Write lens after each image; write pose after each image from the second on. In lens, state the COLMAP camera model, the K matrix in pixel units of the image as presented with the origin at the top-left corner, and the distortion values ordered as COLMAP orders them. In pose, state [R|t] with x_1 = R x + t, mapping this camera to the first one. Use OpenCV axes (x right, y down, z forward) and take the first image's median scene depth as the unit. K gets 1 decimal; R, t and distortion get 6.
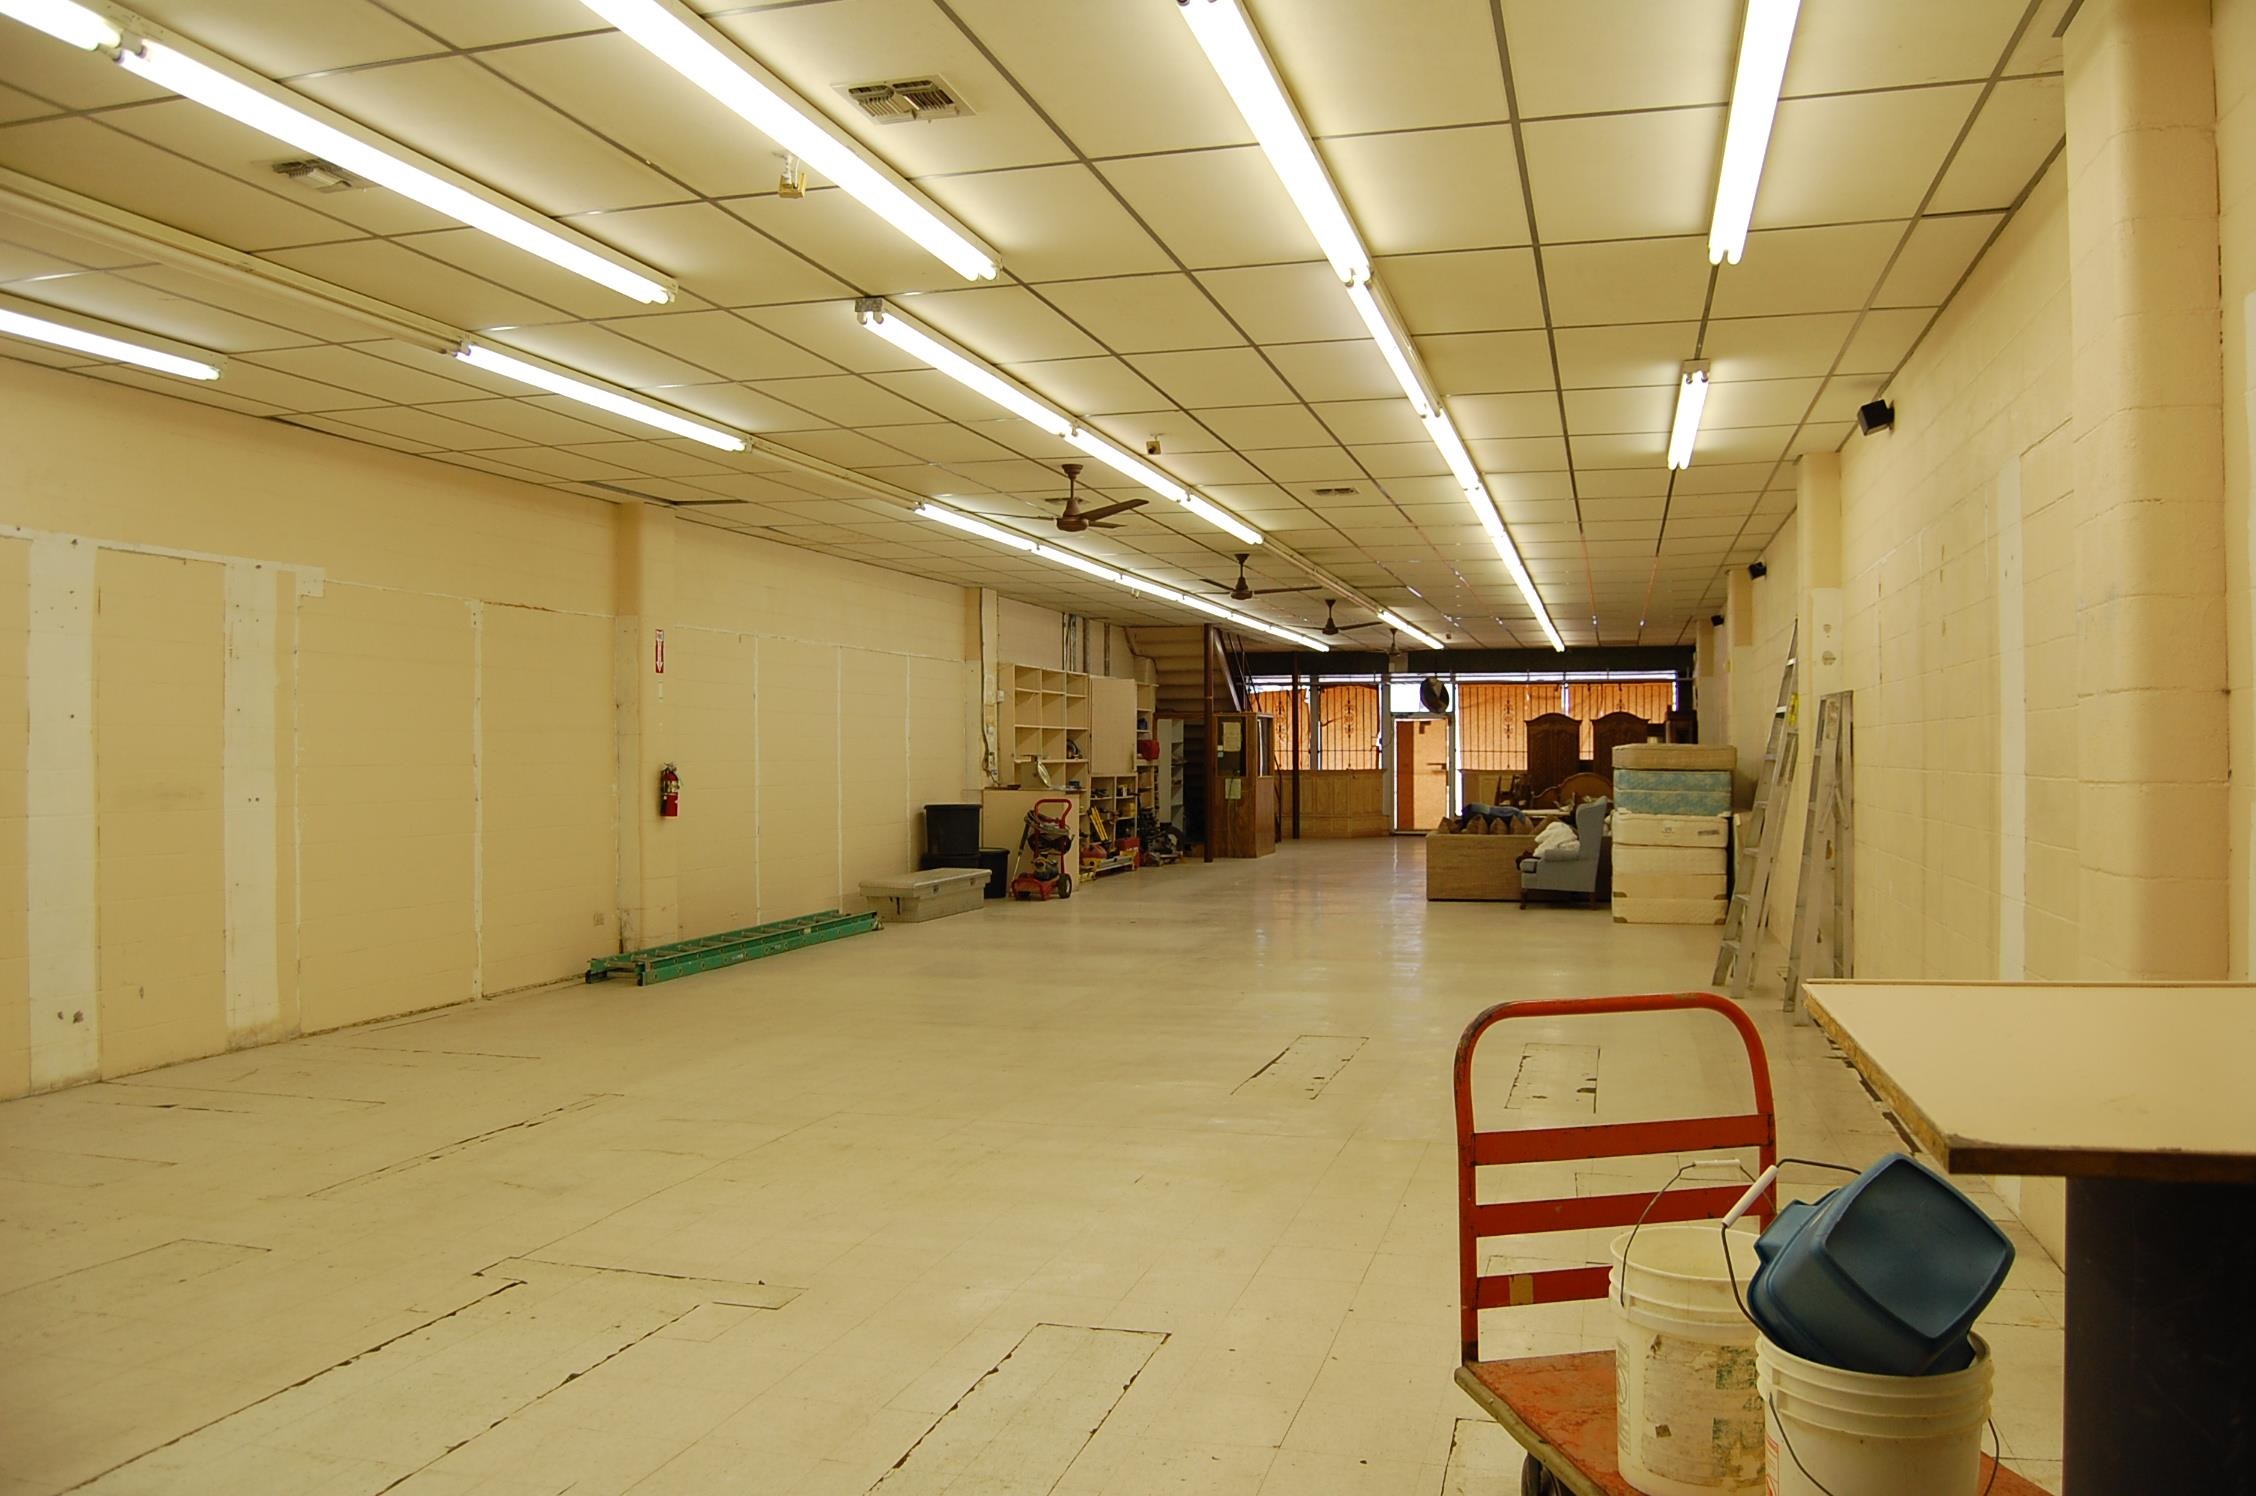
lens RADIAL K [[1750.8, 0, 1142.3], [0, 1750.8, 748.9], [0, 0, 1]] dist [-0.095661, 0.038736]
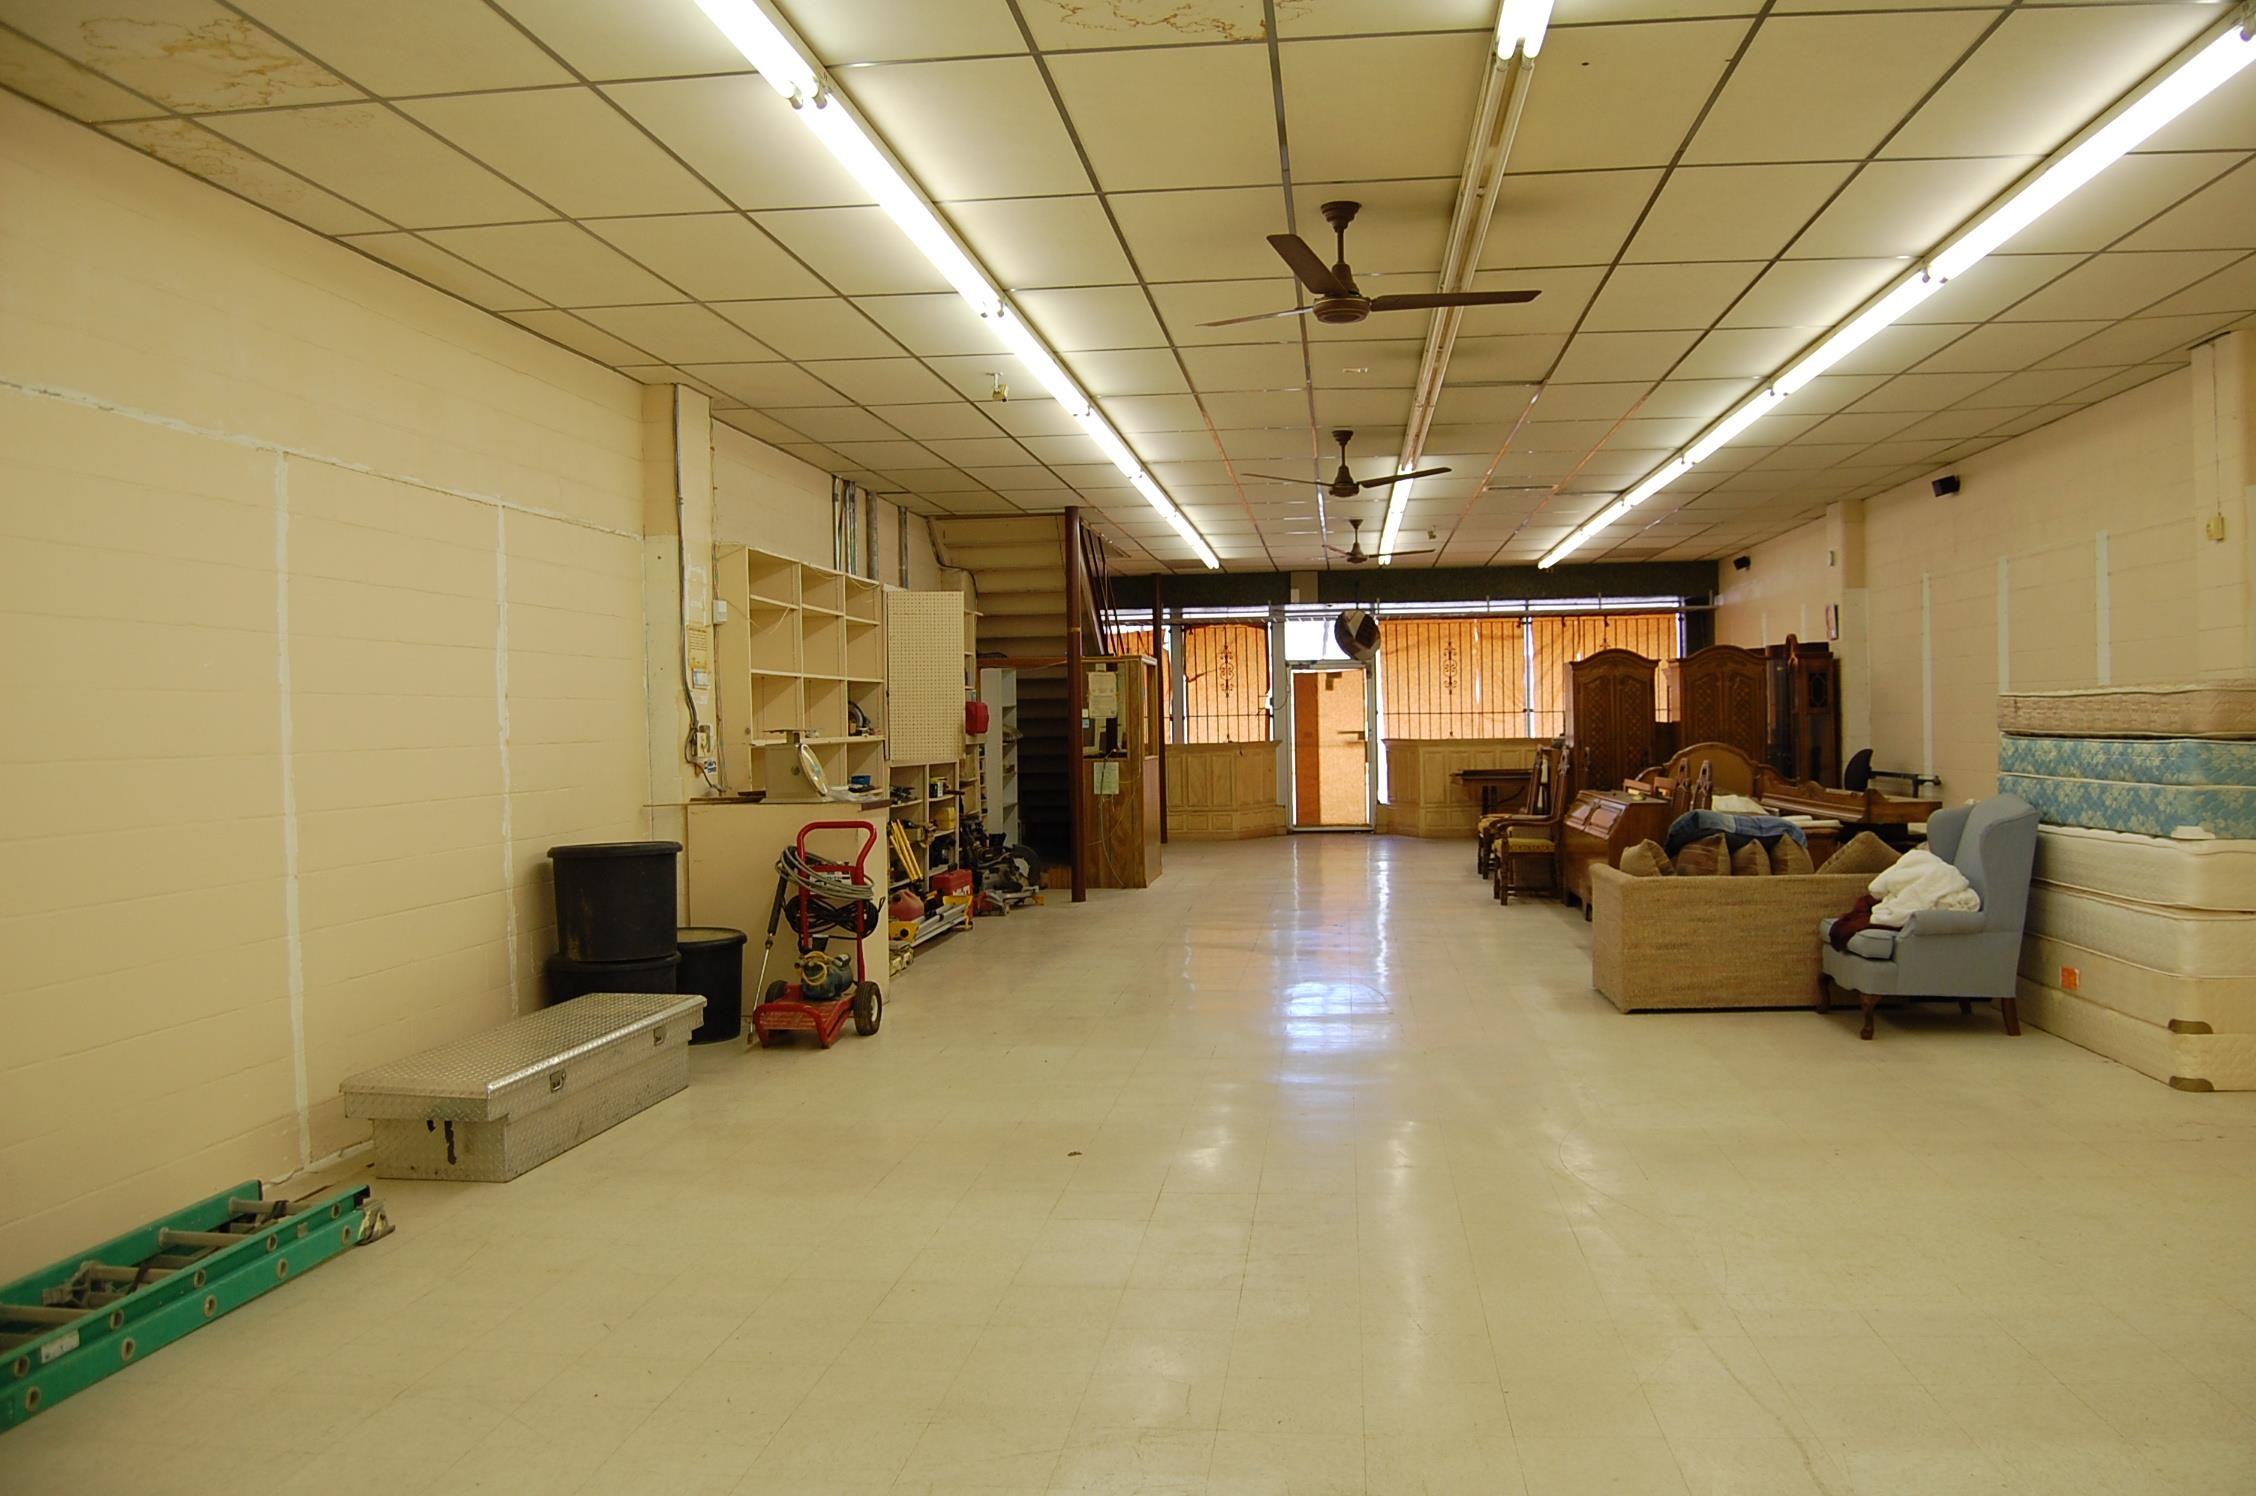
lens RADIAL K [[1750.8, 0, 1142.3], [0, 1750.8, 748.9], [0, 0, 1]] dist [-0.095661, 0.038736]
pose [[0.988435, -0.019577, 0.150376, -0.031323], [0.017016, 0.999688, 0.018296, 0.001271], [-0.150687, -0.015526, 0.988460, 0.409614]]
